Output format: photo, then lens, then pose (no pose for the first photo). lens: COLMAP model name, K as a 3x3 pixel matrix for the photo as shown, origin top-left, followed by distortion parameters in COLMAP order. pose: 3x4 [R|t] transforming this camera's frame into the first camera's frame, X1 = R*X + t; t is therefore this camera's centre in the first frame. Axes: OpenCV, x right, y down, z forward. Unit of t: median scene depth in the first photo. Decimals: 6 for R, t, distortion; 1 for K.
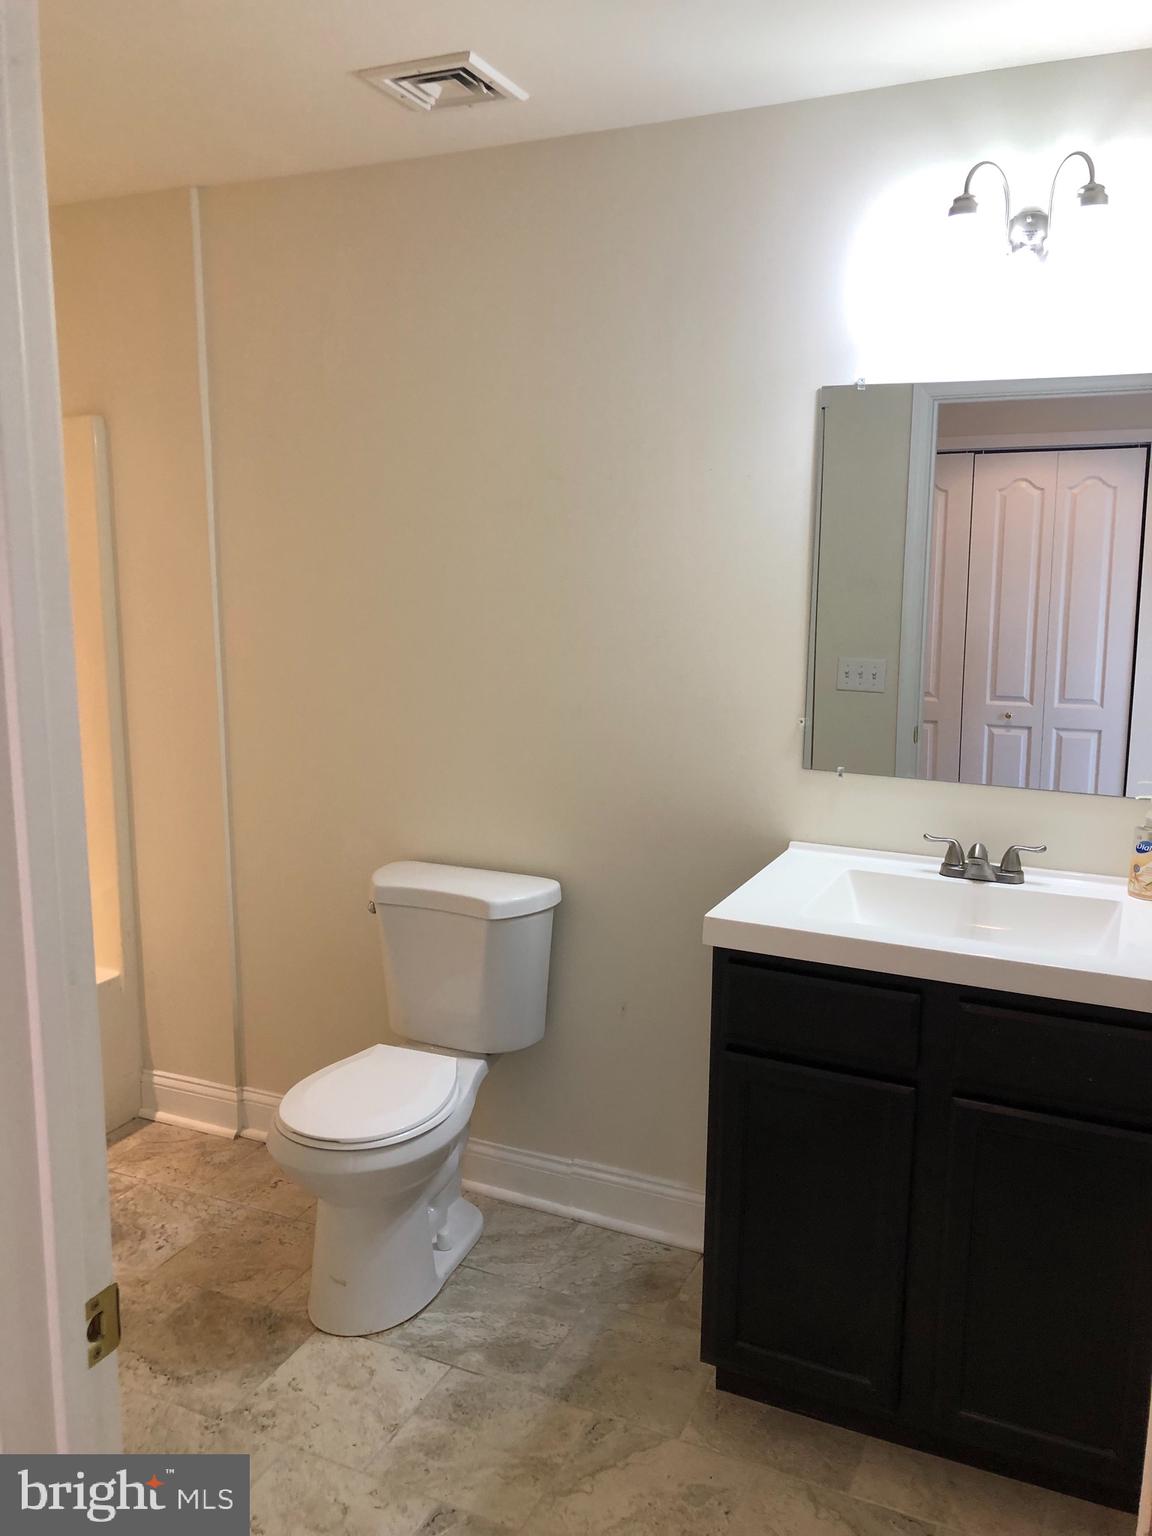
lens RADIAL K [[1257.8, 0, 567.3], [0, 1257.8, 754.1], [0, 0, 1]] dist [0.023791, -0.008546]
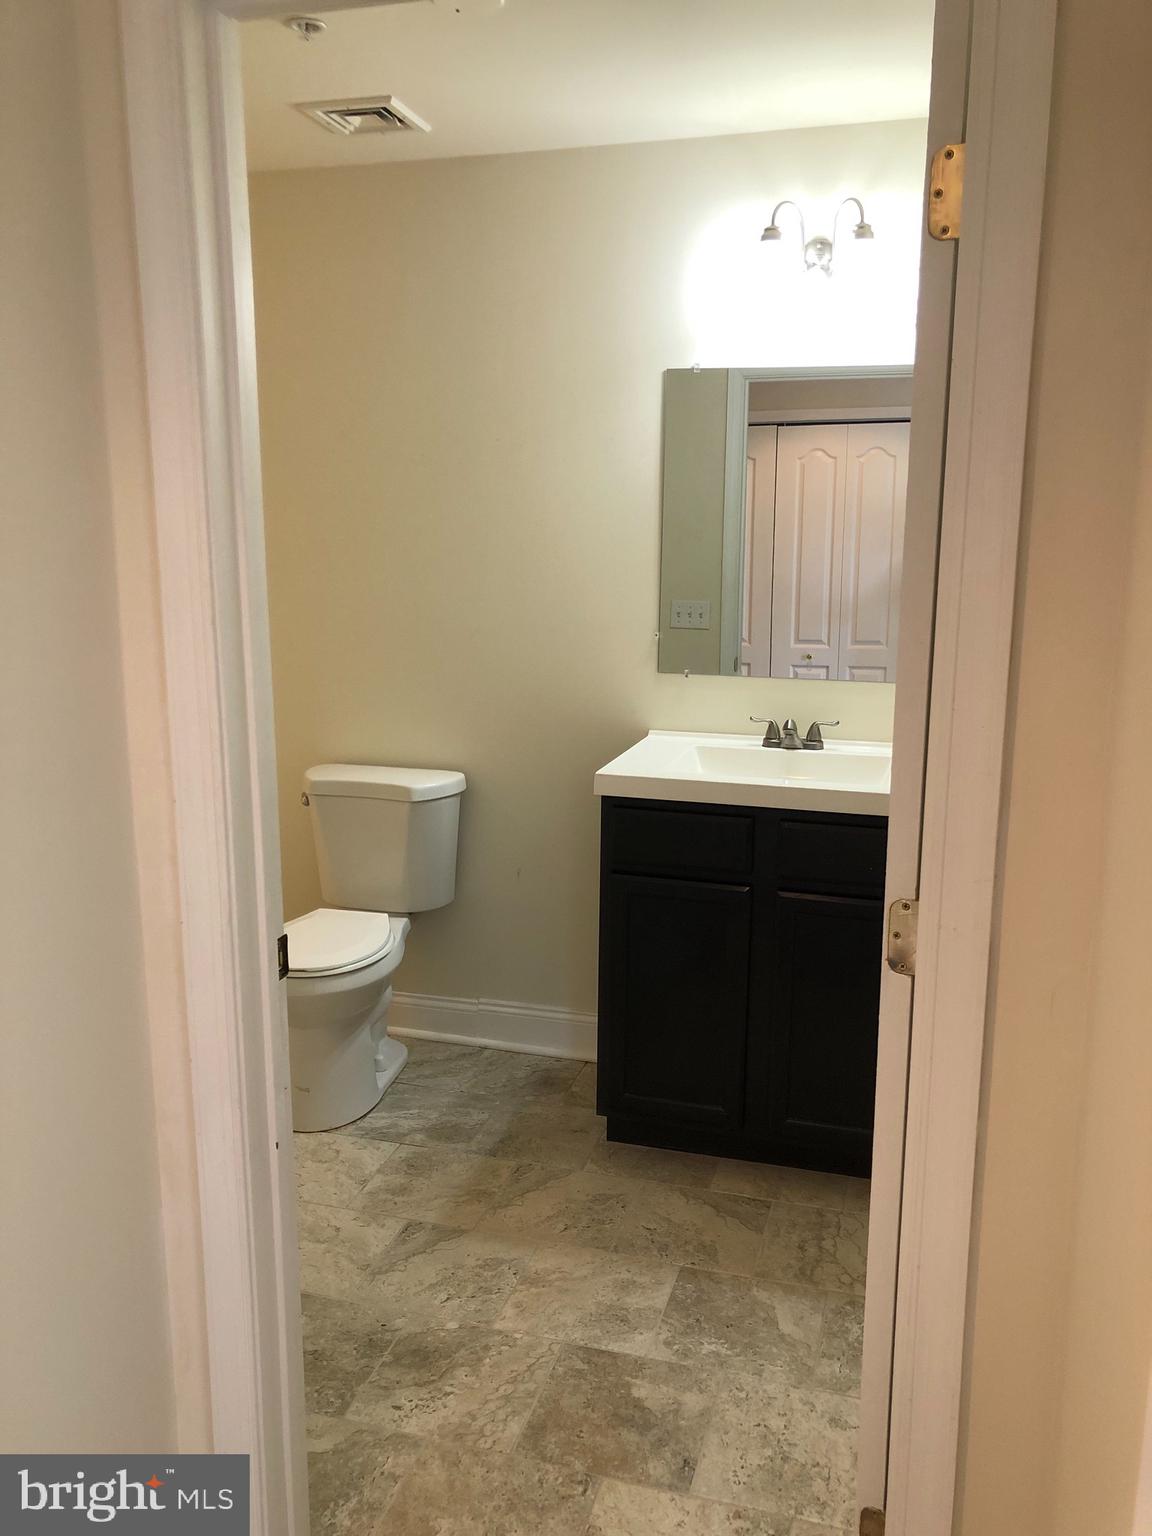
lens RADIAL K [[1257.8, 0, 580.3], [0, 1257.8, 777.2], [0, 0, 1]] dist [0.023791, -0.008546]
pose [[0.987529, -0.032046, 0.154141, -0.099640], [0.026069, 0.998834, 0.040639, 0.070736], [-0.155264, -0.036113, 0.987213, -0.276655]]
